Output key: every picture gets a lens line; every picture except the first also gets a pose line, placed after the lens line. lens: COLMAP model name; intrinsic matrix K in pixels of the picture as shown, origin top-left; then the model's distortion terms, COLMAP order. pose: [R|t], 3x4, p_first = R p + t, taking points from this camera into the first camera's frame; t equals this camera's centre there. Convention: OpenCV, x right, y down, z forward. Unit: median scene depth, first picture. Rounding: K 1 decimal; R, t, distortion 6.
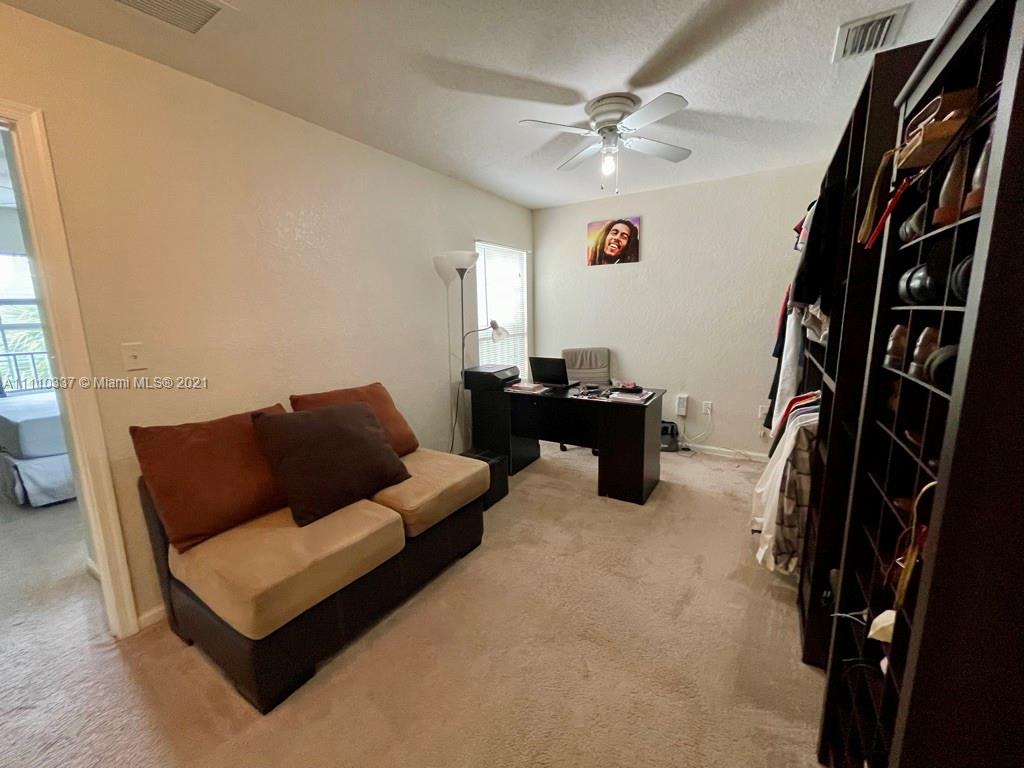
lens RADIAL K [[412.6, 0, 511.0], [0, 412.6, 382.3], [0, 0, 1]] dist [-0.003331, 0.001426]
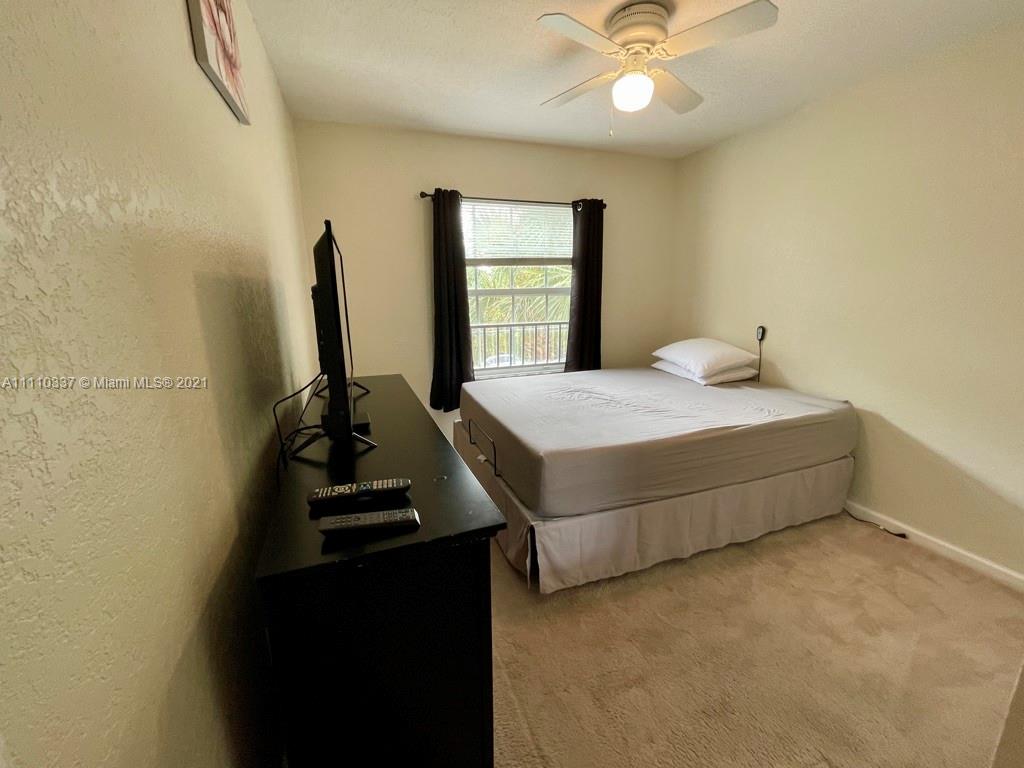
lens RADIAL K [[412.6, 0, 514.5], [0, 412.6, 385.3], [0, 0, 1]] dist [-0.003331, 0.001426]
pose [[0.791092, 0.149413, -0.593168, -1.064740], [-0.104638, 0.988471, 0.109432, -0.077111], [0.602680, -0.024503, 0.797606, 0.605937]]
